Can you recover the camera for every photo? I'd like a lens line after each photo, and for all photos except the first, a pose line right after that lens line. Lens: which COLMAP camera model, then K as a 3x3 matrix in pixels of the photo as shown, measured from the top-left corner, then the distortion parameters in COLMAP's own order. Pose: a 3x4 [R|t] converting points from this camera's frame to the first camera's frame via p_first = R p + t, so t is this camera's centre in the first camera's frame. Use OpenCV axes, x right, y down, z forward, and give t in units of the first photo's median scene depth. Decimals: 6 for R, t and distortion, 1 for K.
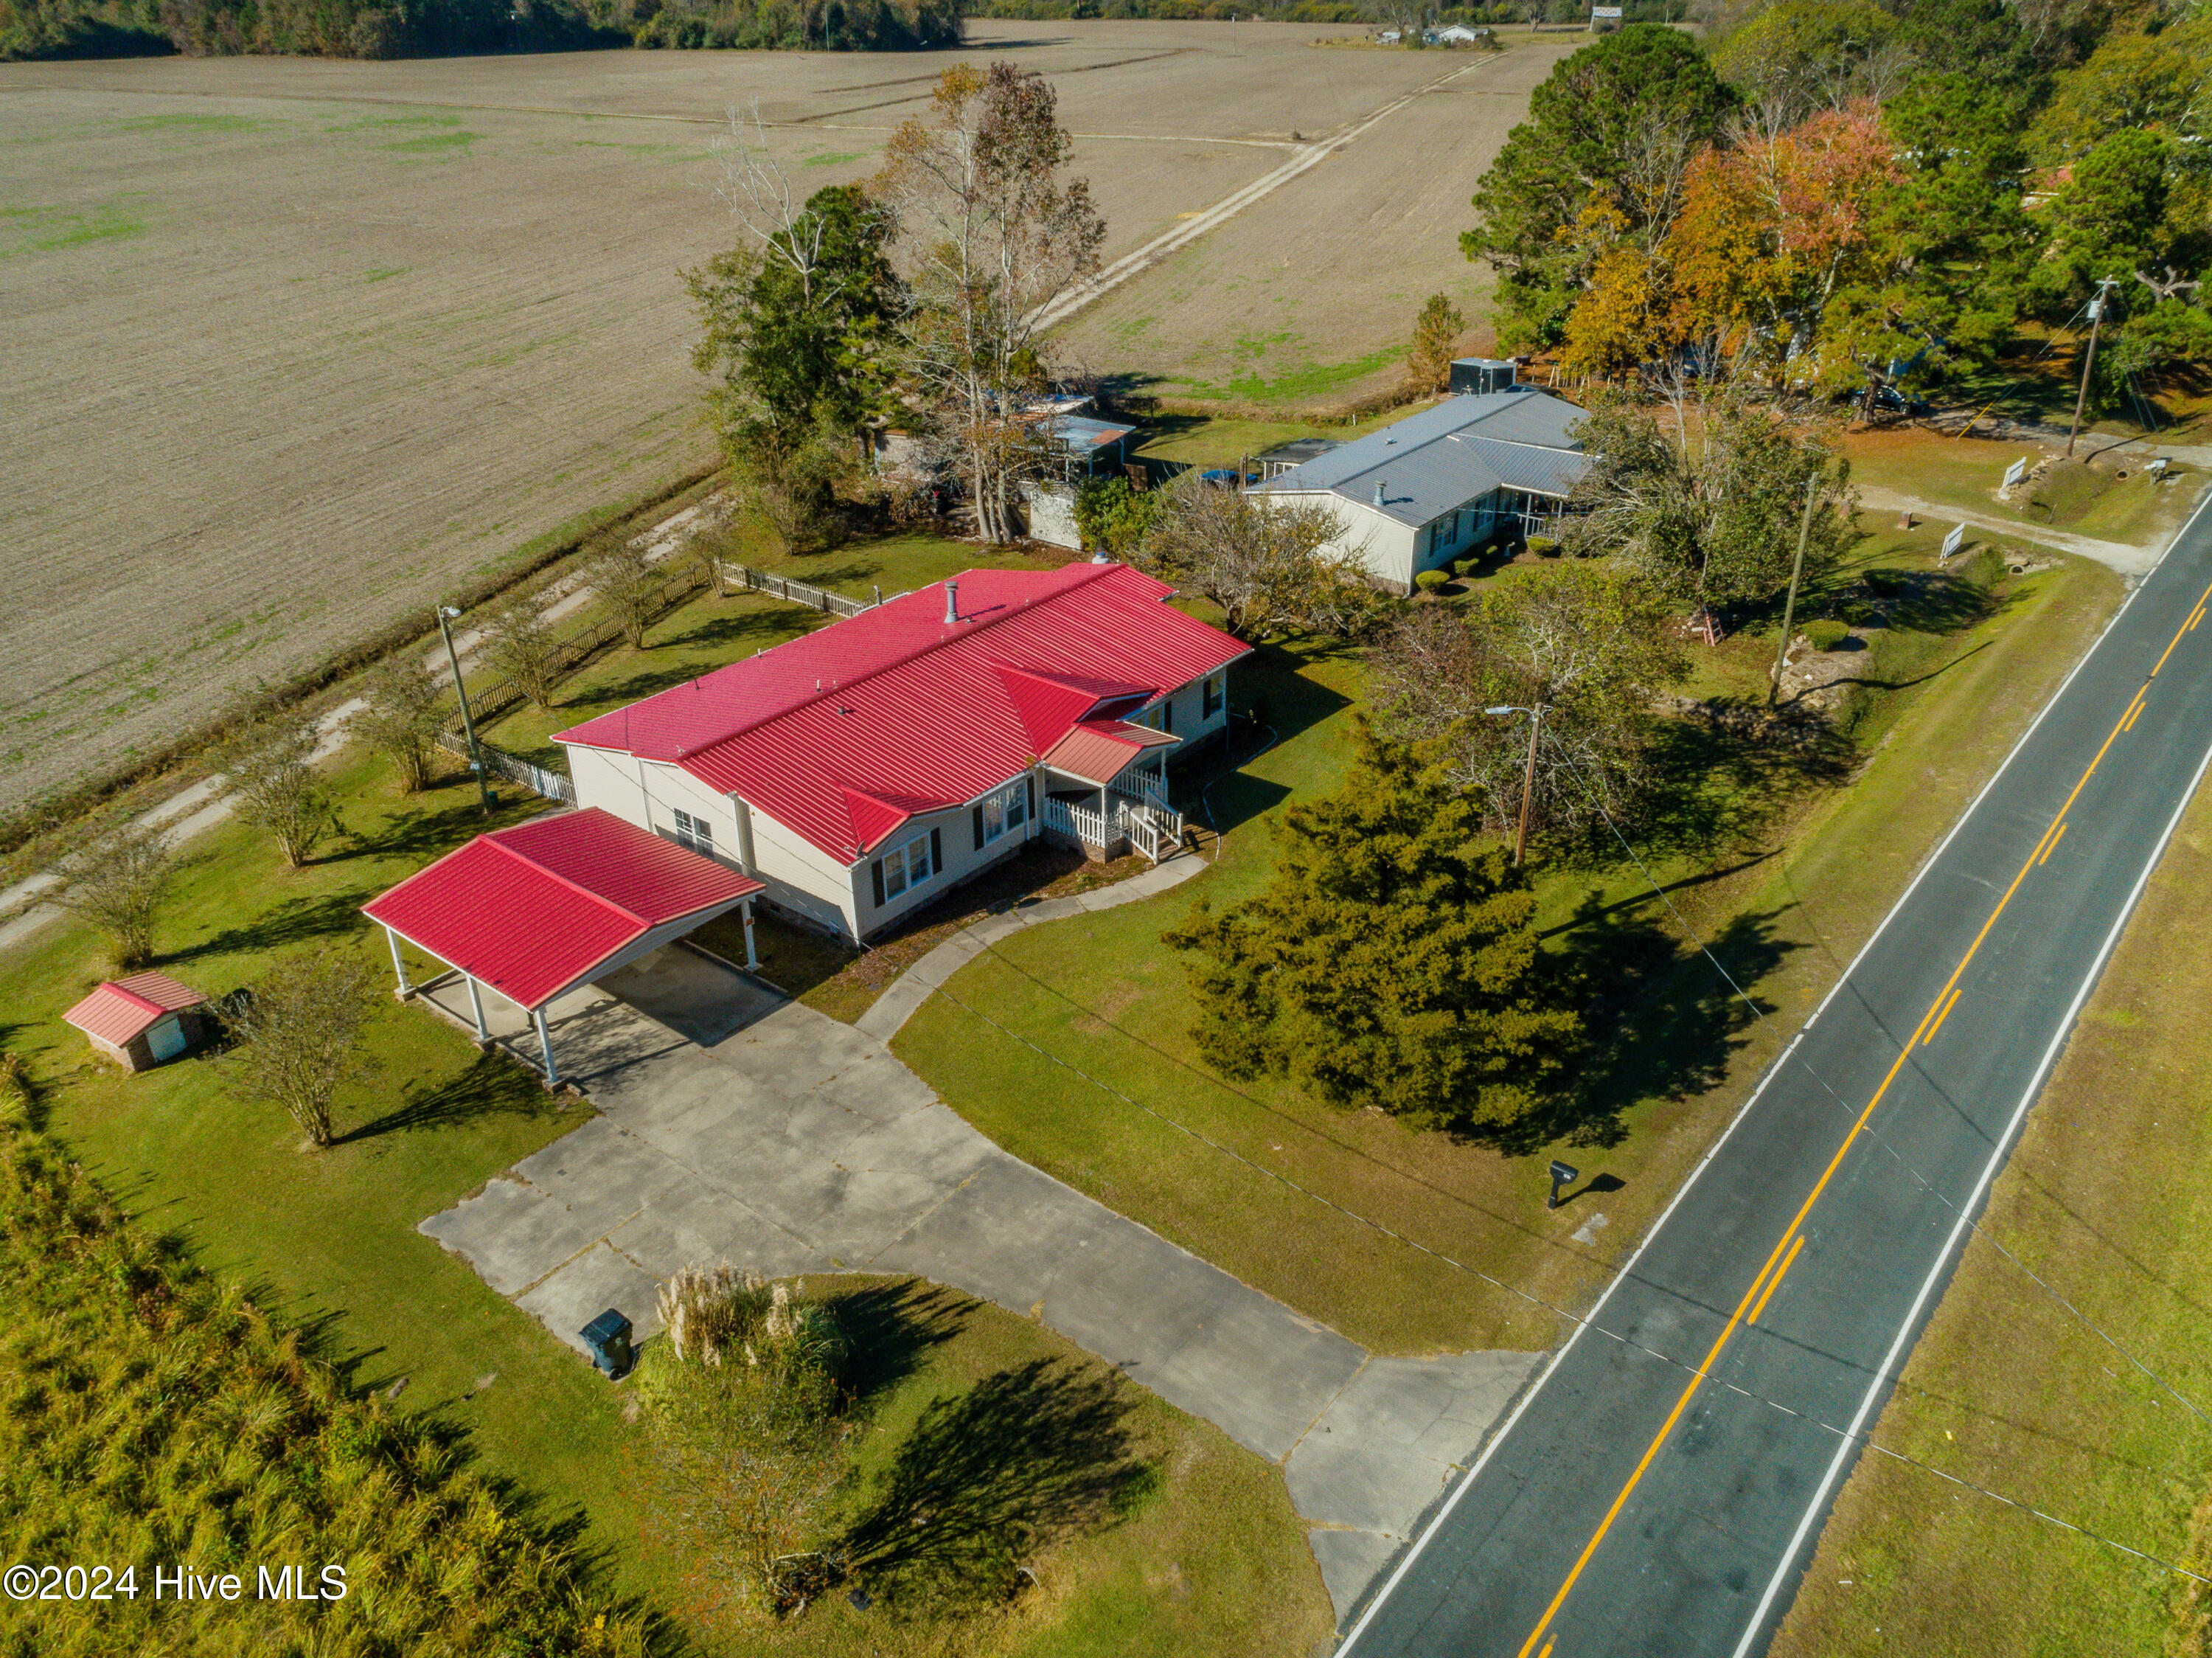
lens RADIAL K [[1647.3, 0, 1107.1], [0, 1647.3, 827.6], [0, 0, 1]] dist [0.022975, 0.006349]
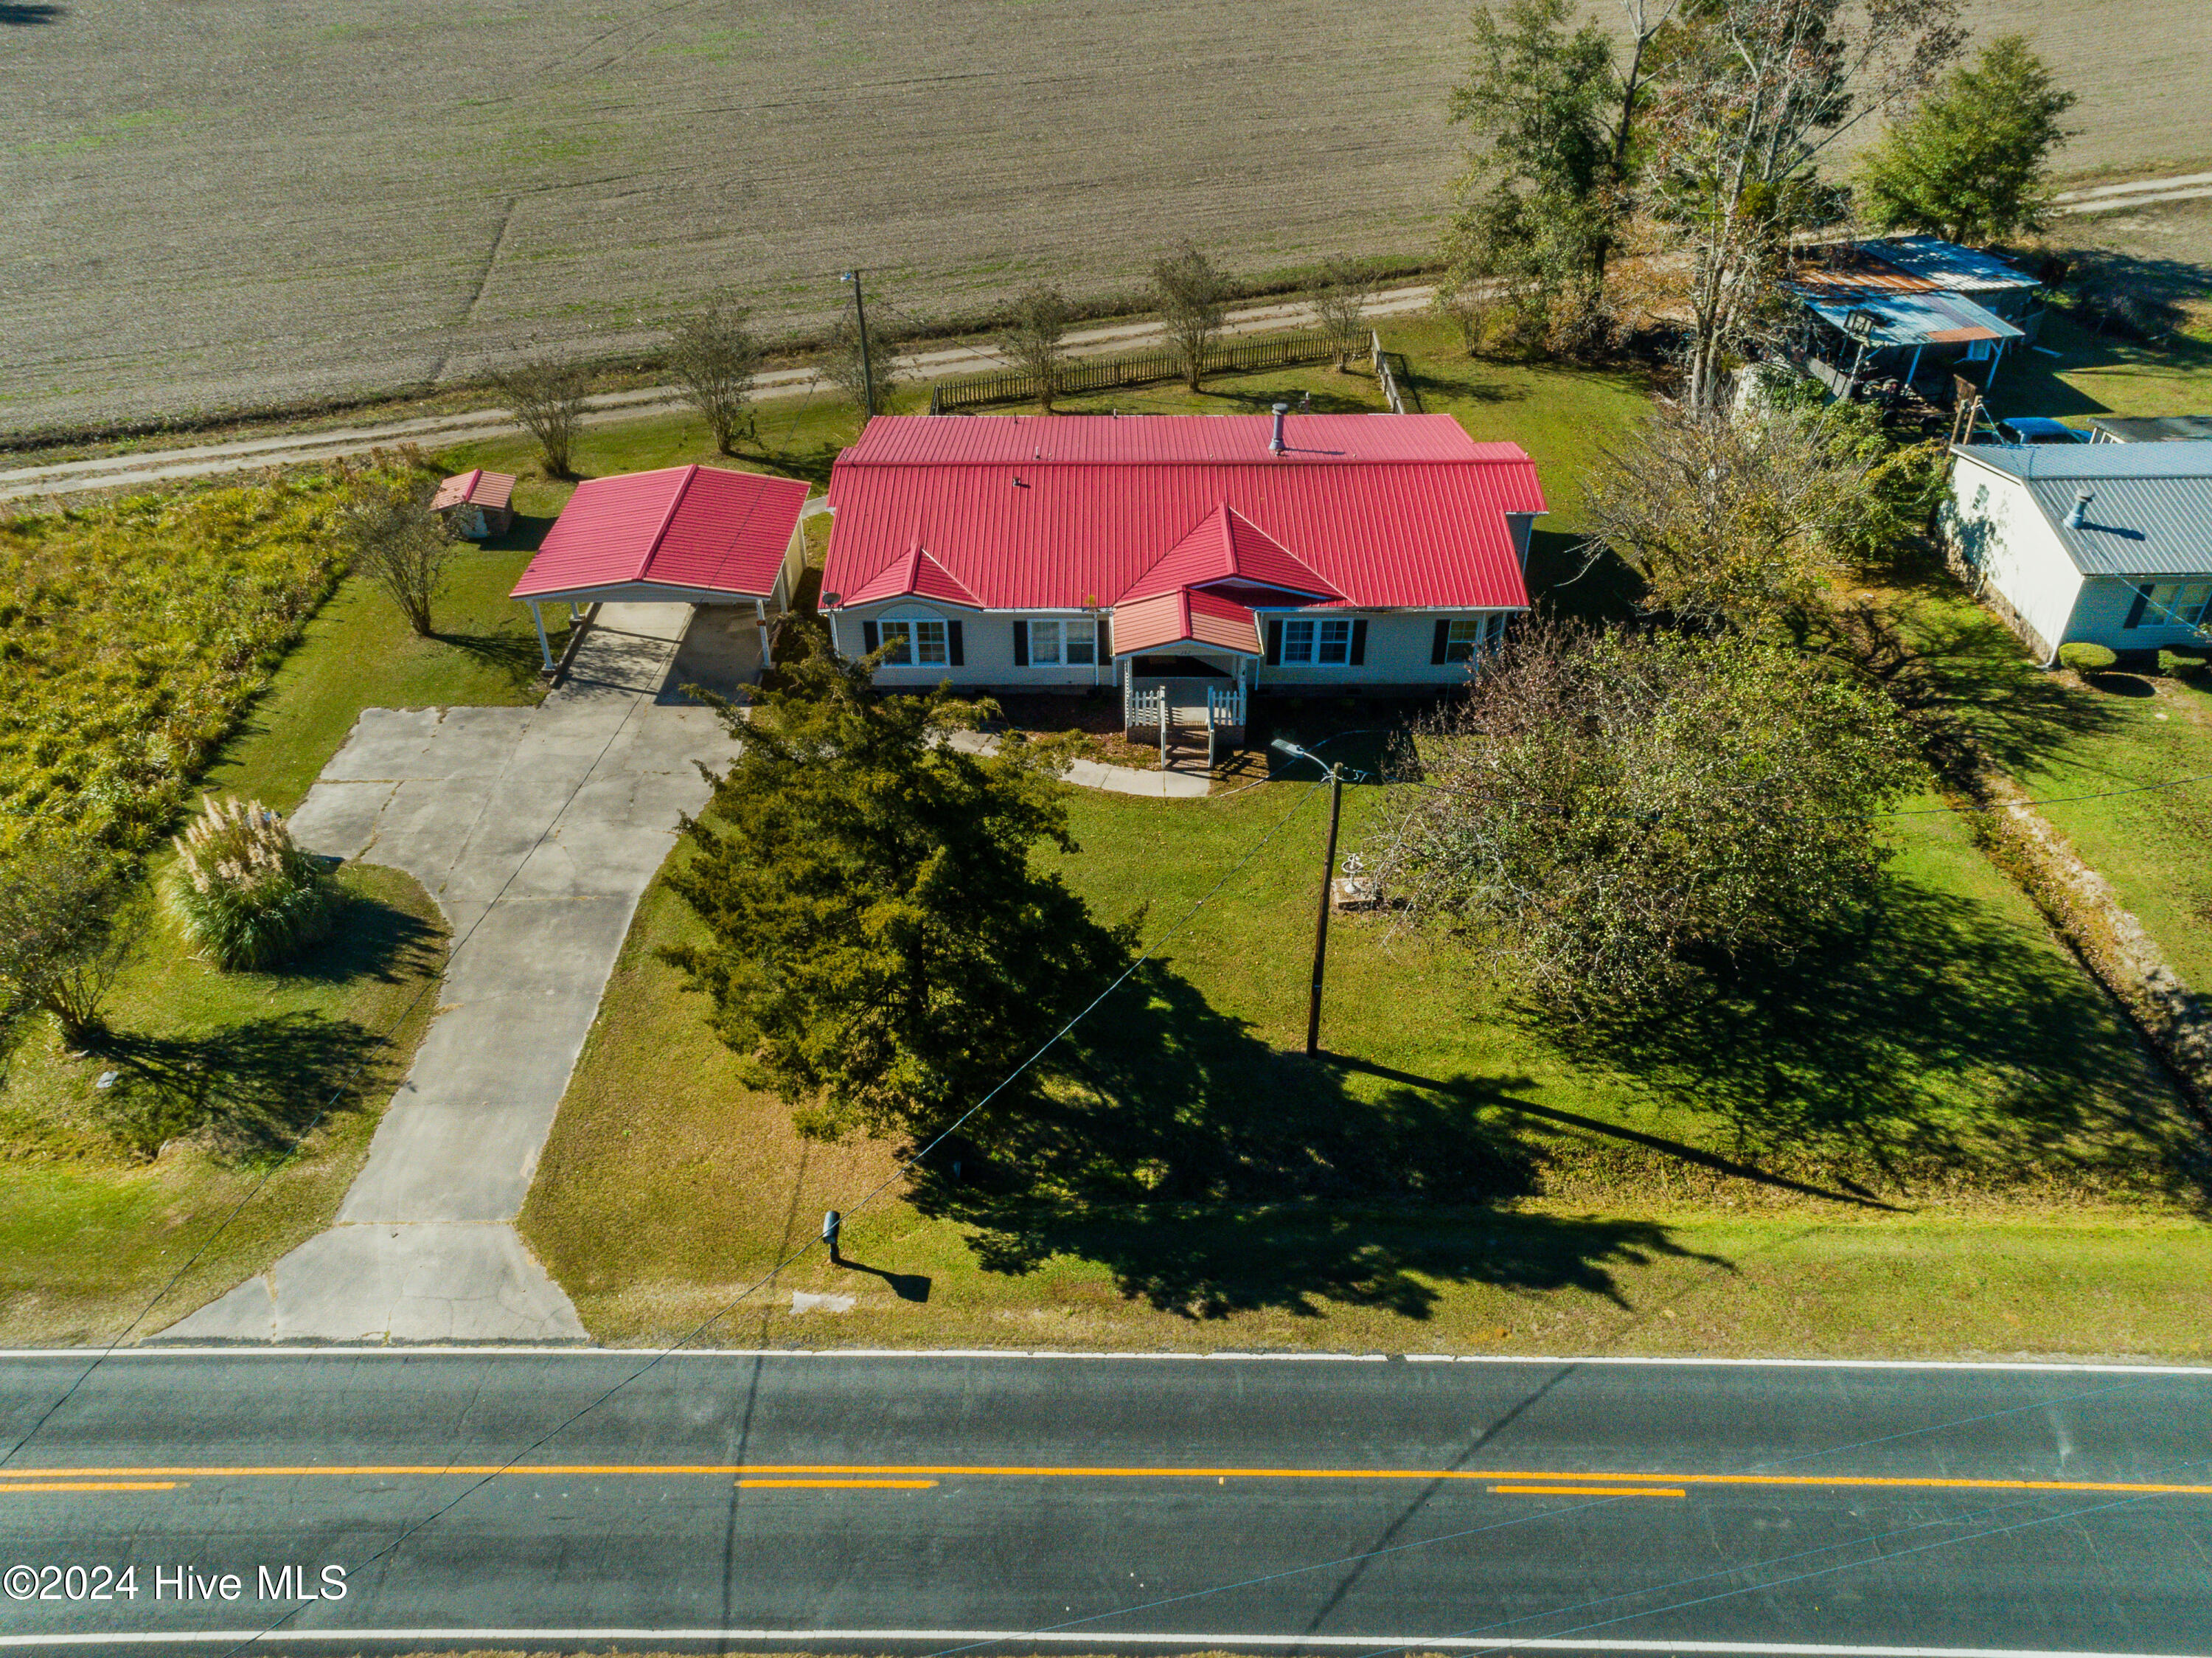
lens RADIAL K [[1654.8, 0, 1114.8], [0, 1654.8, 836.6], [0, 0, 1]] dist [0.012469, 0.014382]
pose [[0.623100, 0.471732, -0.623872, 0.578522], [-0.375295, 0.880147, 0.290680, -0.192157], [0.686222, 0.053013, 0.725458, 0.349478]]
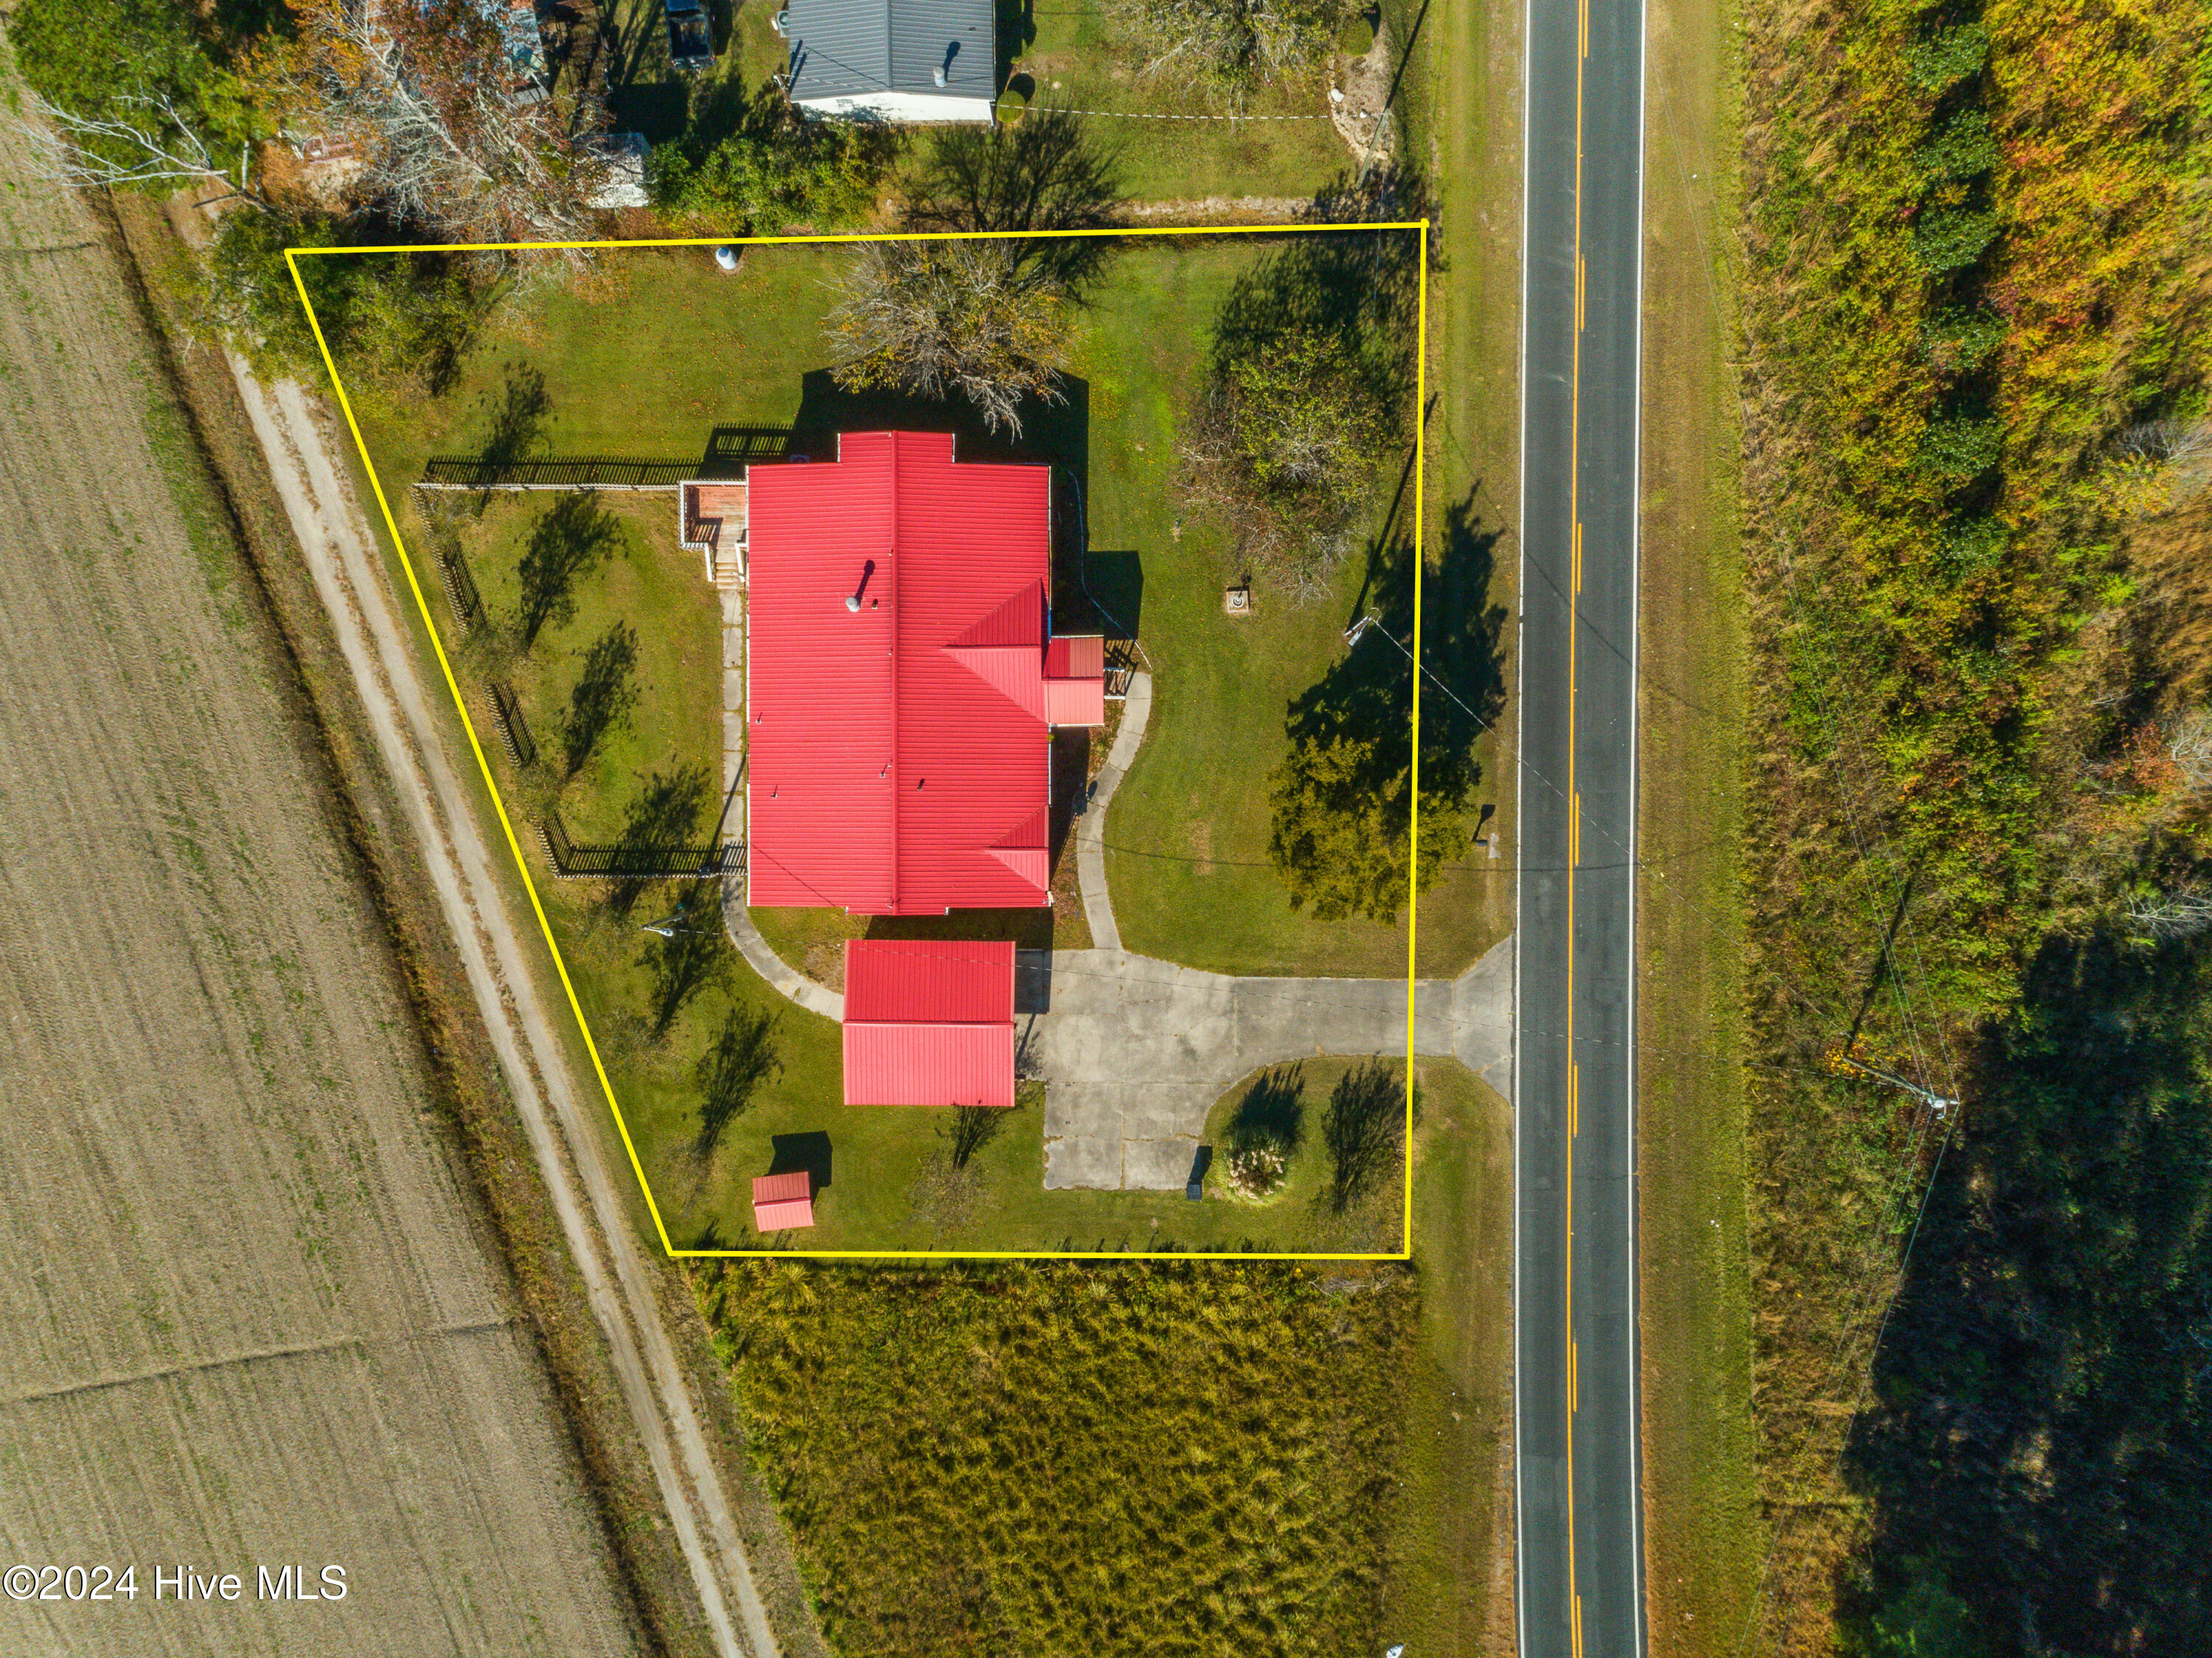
lens RADIAL K [[1647.3, 0, 1107.1], [0, 1647.3, 827.6], [0, 0, 1]] dist [0.022975, 0.006349]
pose [[0.784150, -0.620565, -0.002830, -0.051219], [0.296511, 0.370660, 0.880166, -1.267991], [-0.545151, -0.691022, 0.474657, 0.213579]]
